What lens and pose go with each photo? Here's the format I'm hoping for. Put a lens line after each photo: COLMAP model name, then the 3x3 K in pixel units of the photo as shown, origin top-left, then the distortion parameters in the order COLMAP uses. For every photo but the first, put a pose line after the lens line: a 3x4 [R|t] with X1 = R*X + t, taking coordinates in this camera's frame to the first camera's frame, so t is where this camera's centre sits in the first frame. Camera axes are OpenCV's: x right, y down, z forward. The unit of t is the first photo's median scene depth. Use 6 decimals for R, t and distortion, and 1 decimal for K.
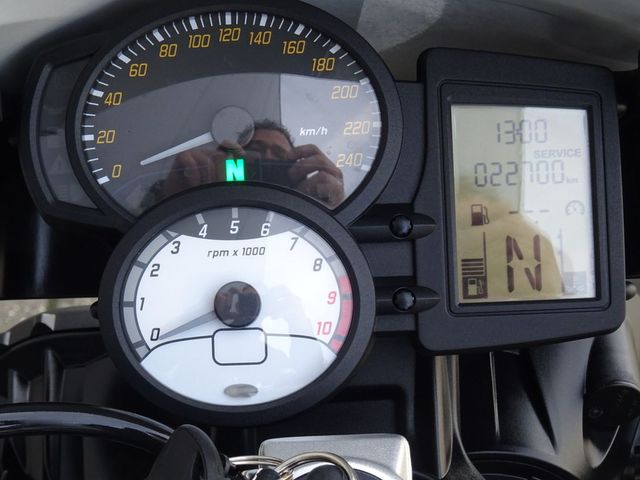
lens RADIAL K [[1613.3, 0, 320.8], [0, 1613.3, 239.8], [0, 0, 1]] dist [-0.079671, 0.000000]
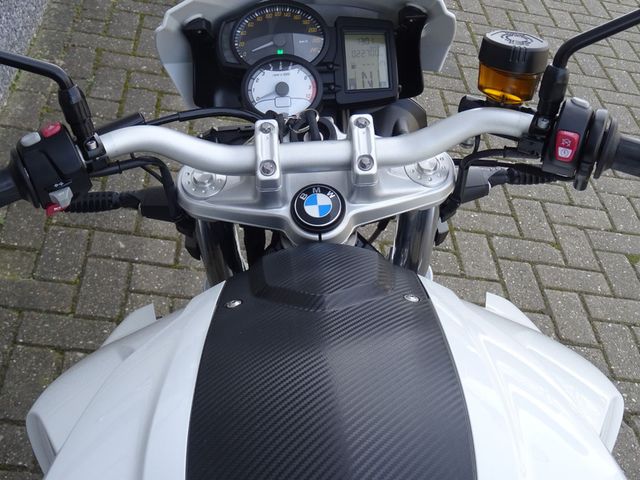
lens RADIAL K [[960.6, 0, 318.6], [0, 960.6, 239.9], [0, 0, 1]] dist [-0.018140, 0.000000]
pose [[0.999669, -0.020670, 0.015346, -0.012319], [0.021887, 0.996238, -0.083844, 0.514420], [-0.013555, 0.084152, 0.996361, -0.957079]]
